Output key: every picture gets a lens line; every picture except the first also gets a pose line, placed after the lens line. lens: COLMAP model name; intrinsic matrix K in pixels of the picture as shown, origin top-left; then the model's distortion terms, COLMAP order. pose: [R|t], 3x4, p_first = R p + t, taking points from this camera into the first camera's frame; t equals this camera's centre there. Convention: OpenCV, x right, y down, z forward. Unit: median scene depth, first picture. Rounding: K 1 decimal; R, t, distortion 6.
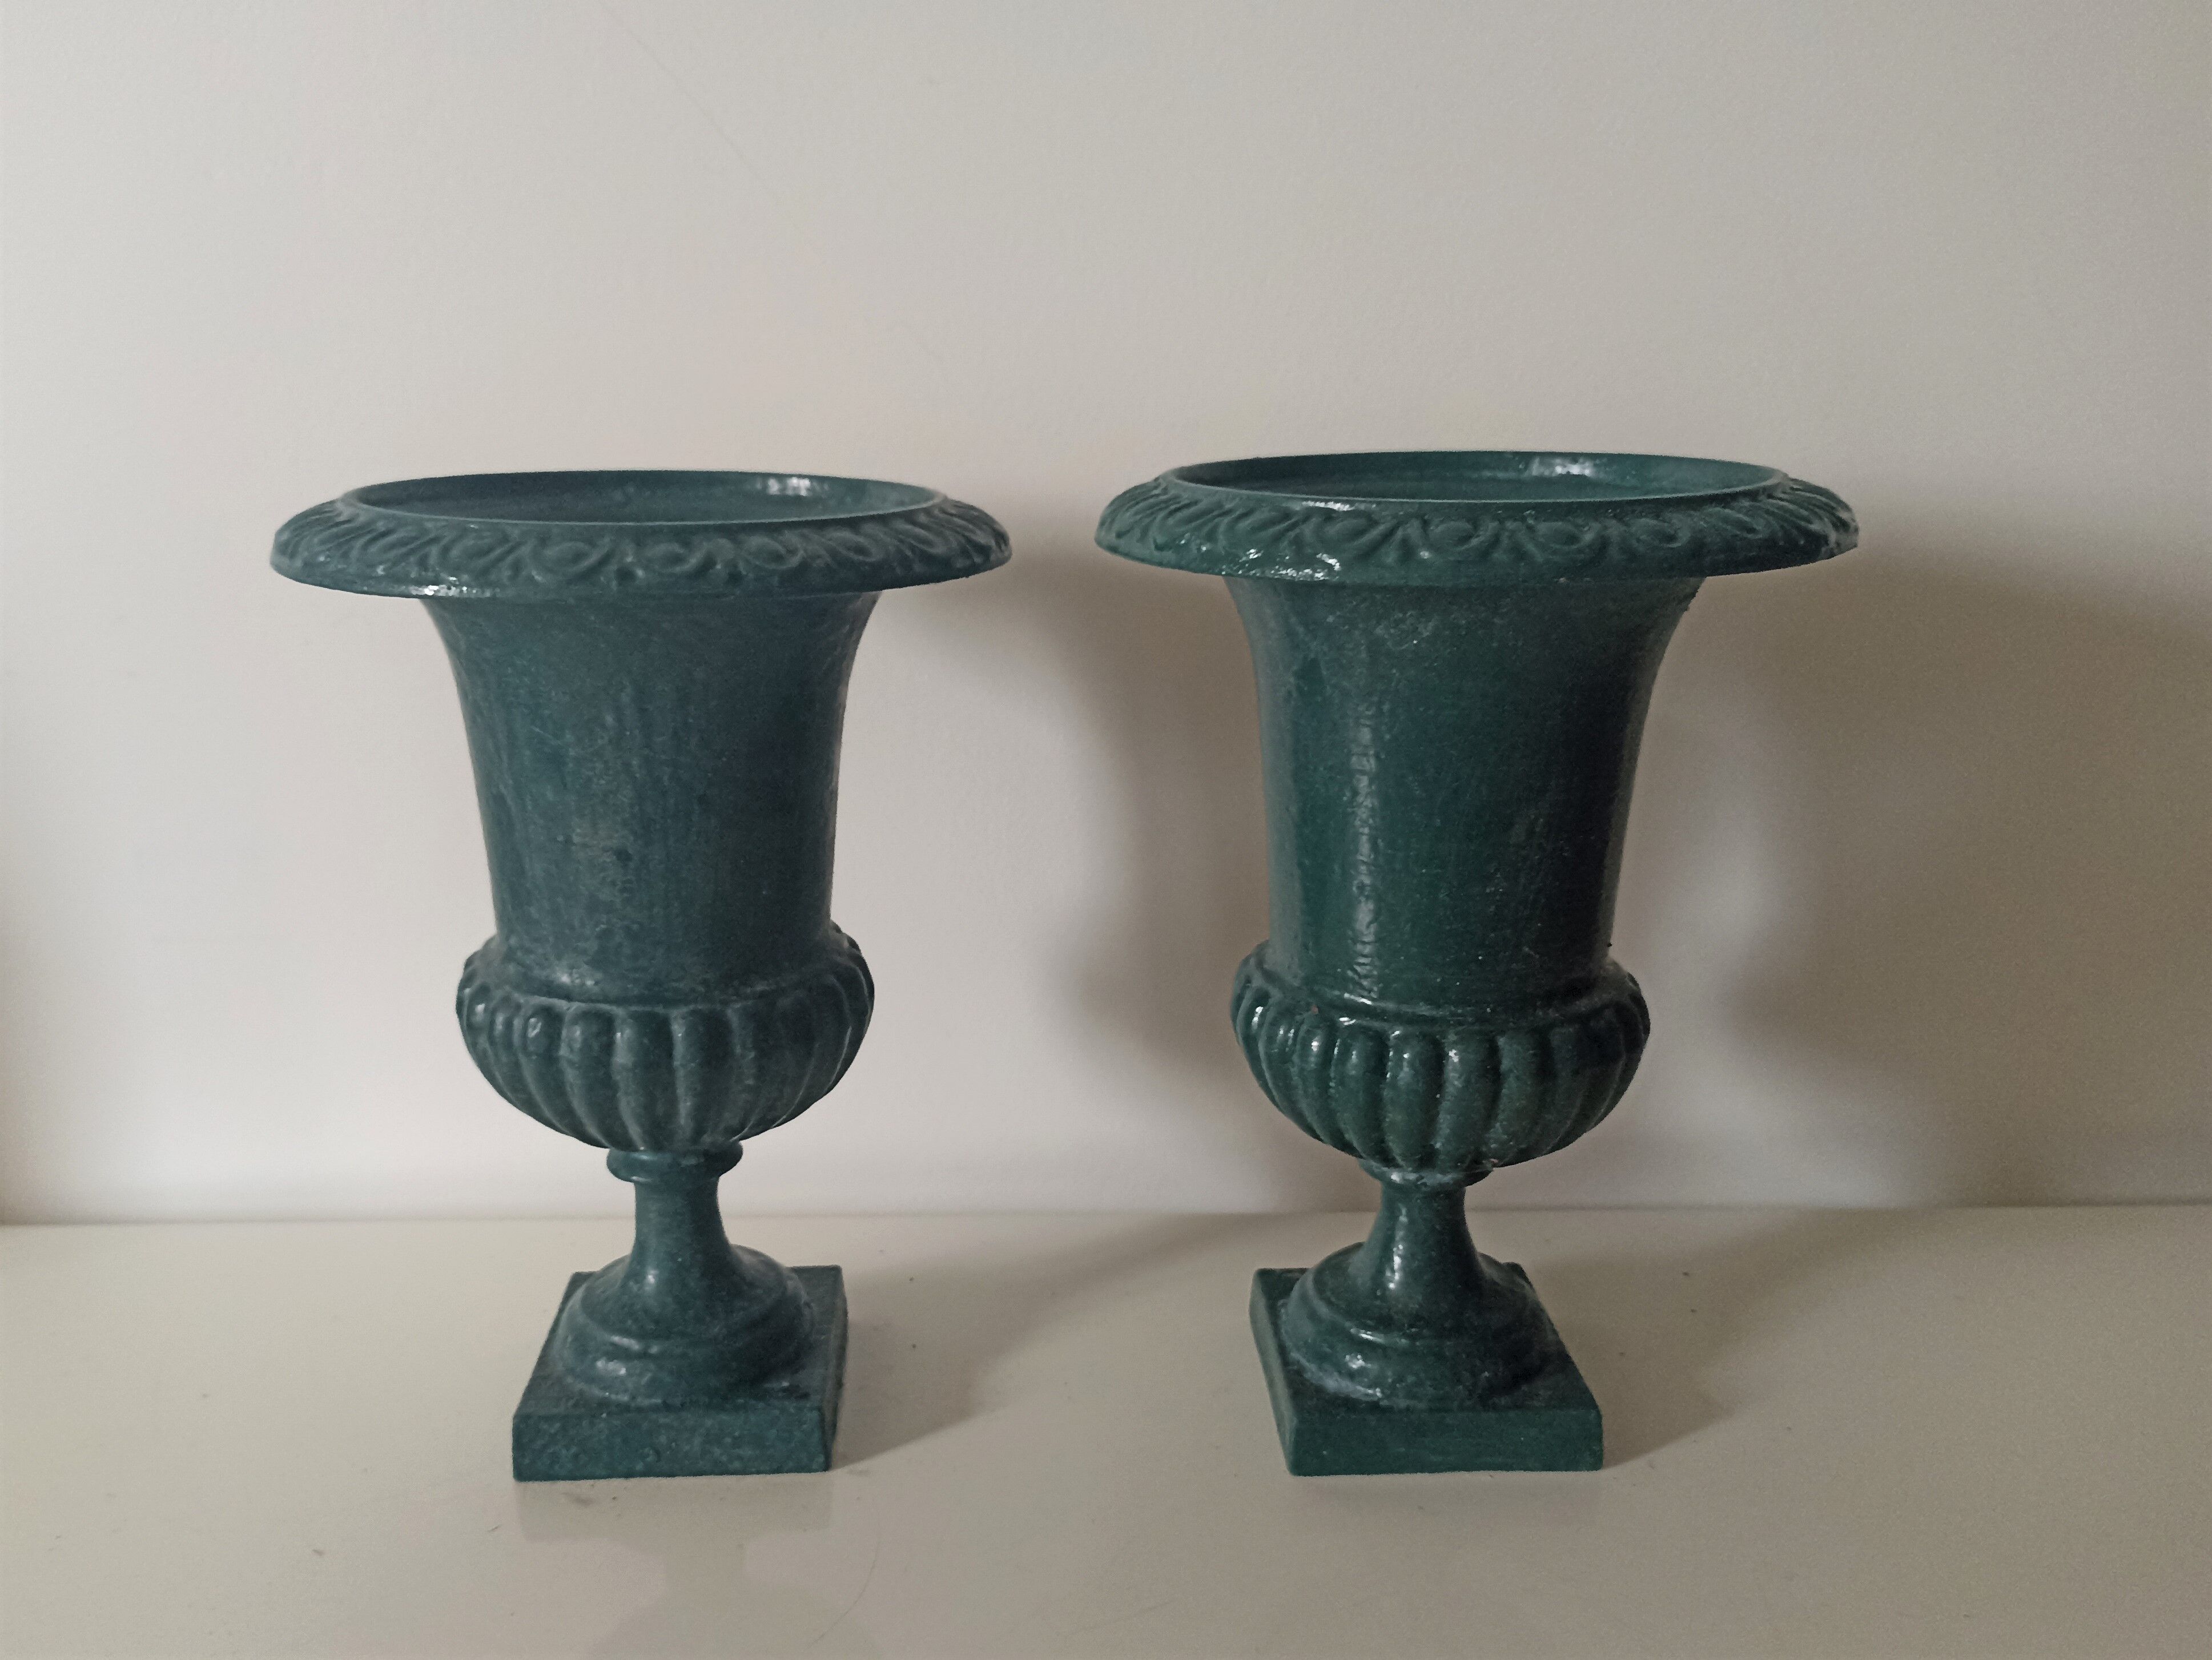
lens RADIAL K [[891.3, 0, 1147.4], [0, 891.3, 830.6], [0, 0, 1]] dist [0.002496, 0.000513]
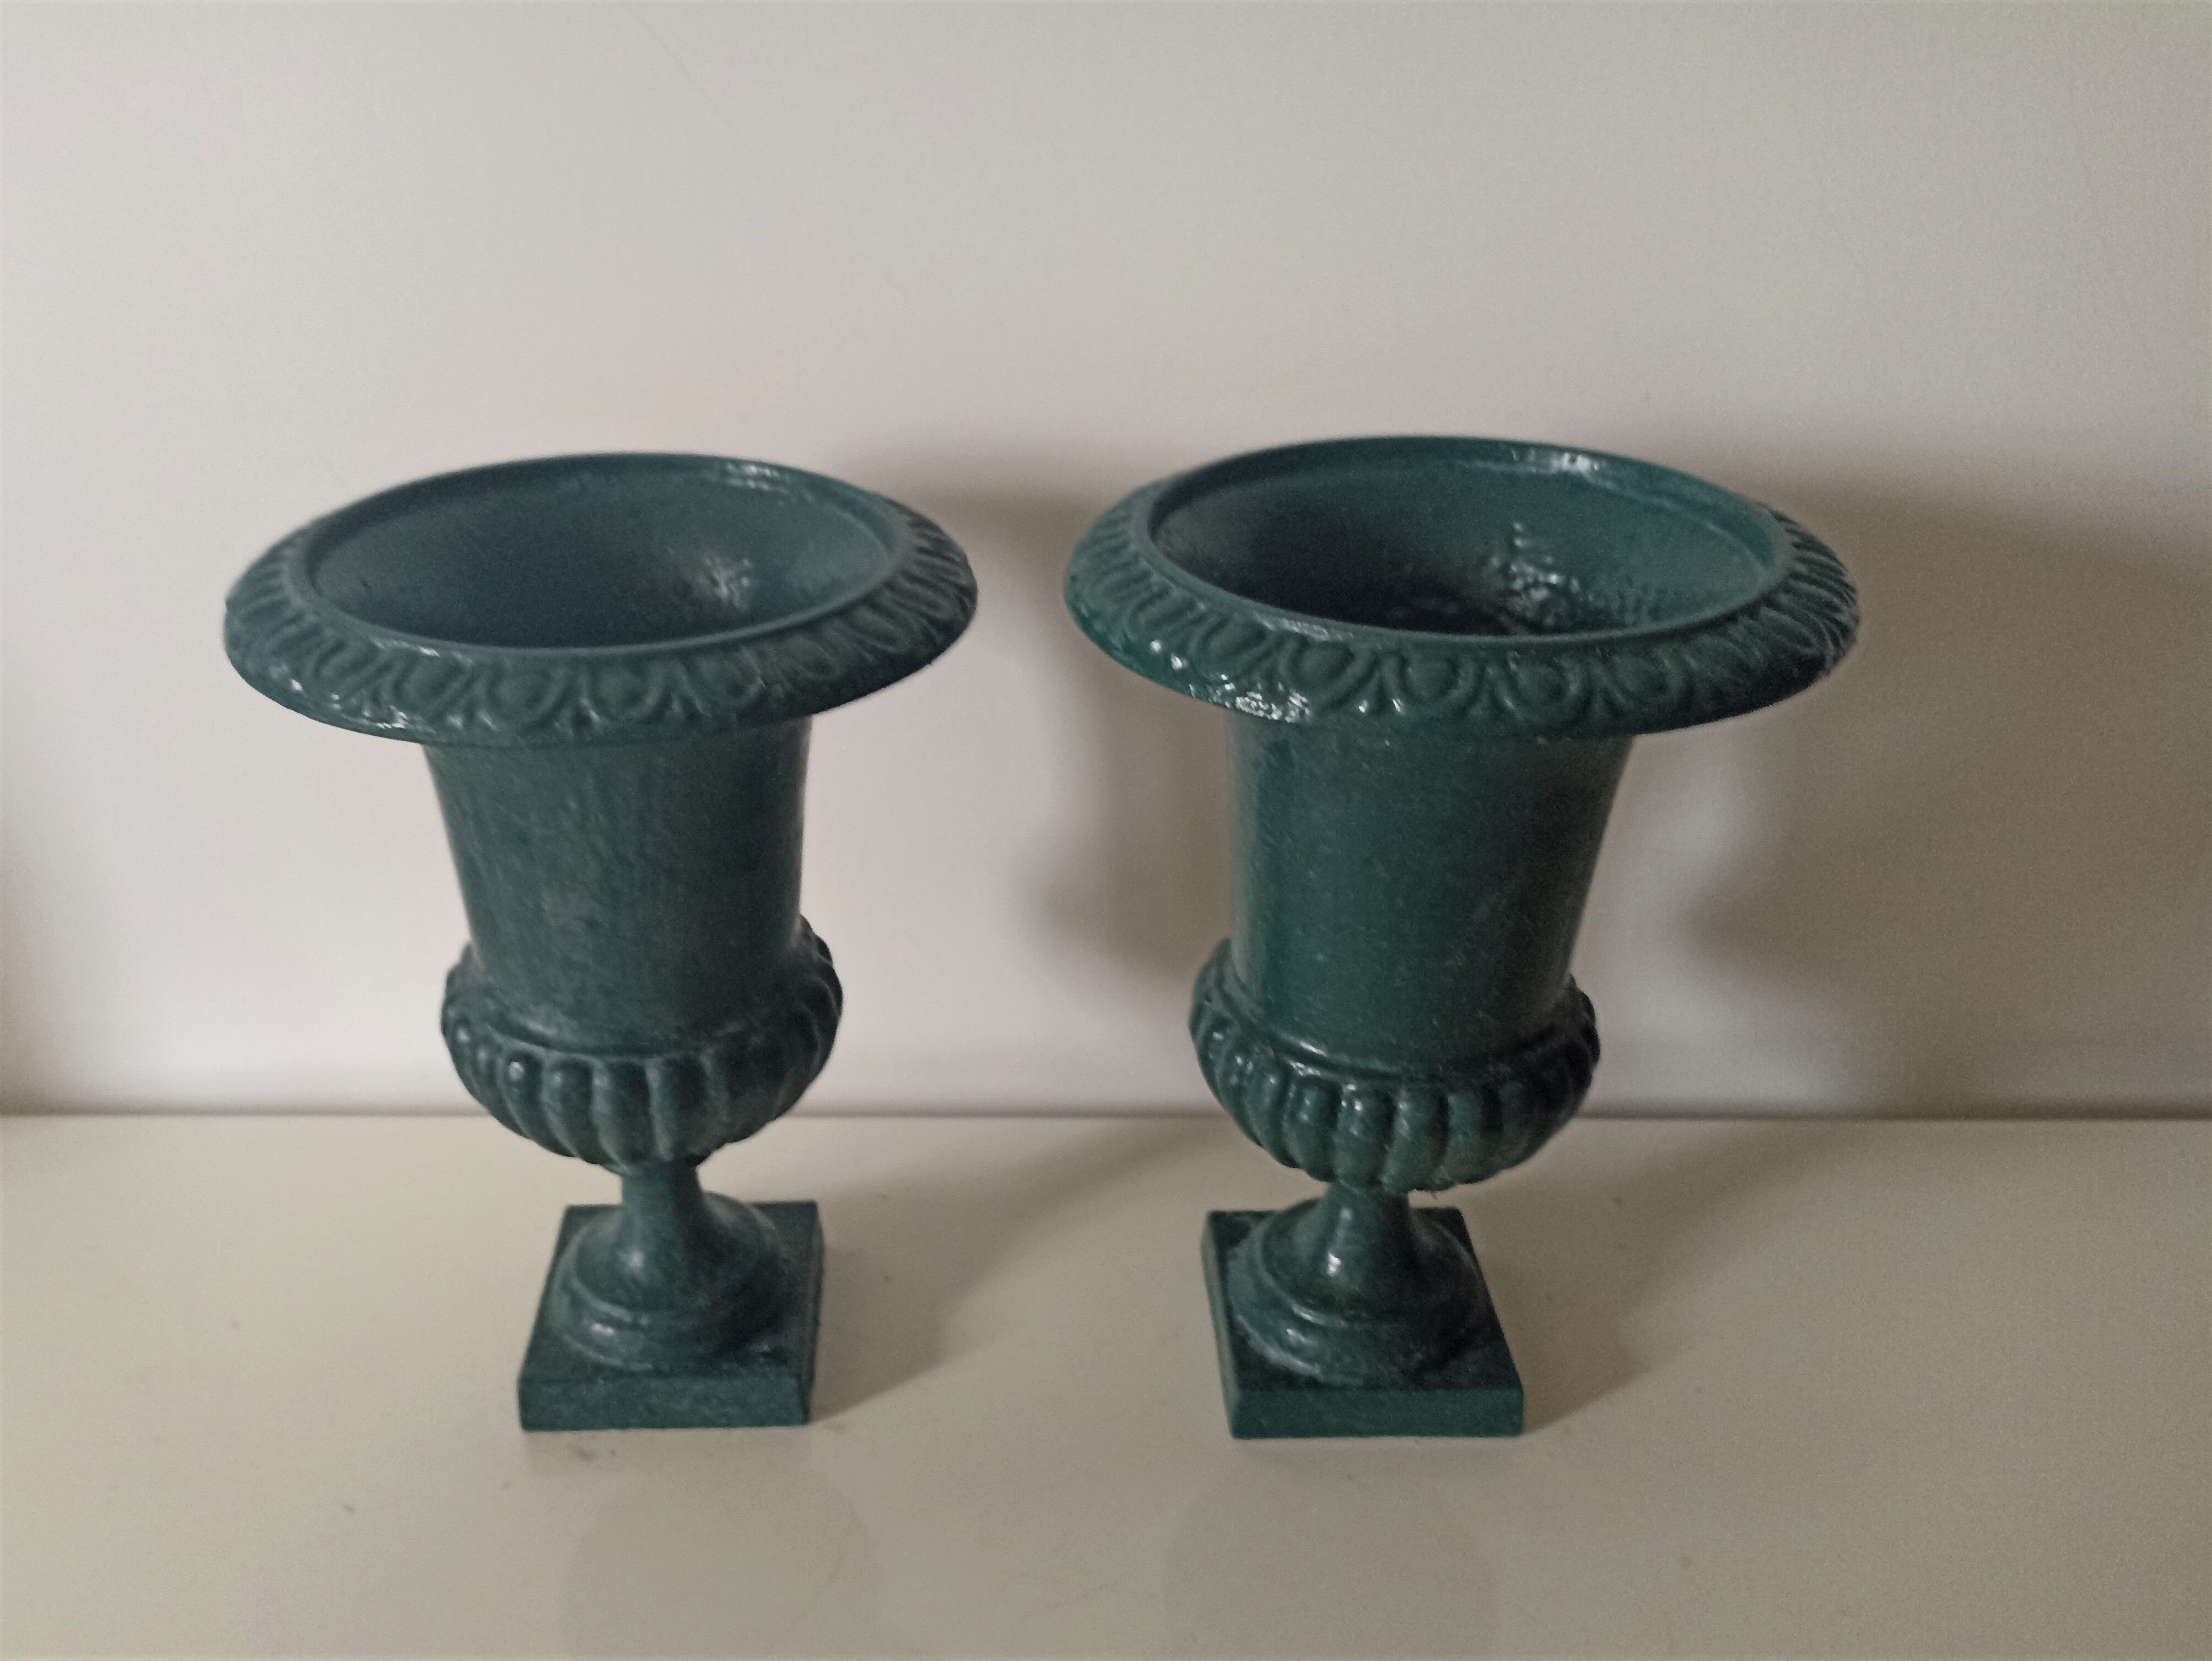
lens RADIAL K [[883.9, 0, 1106.0], [0, 883.9, 830.5], [0, 0, 1]] dist [0.000470, 0.000266]
pose [[0.999735, 0.021192, -0.008985, 0.001550], [-0.020067, 0.993633, 0.110864, -0.159571], [0.011277, -0.110655, 0.993795, 0.015863]]
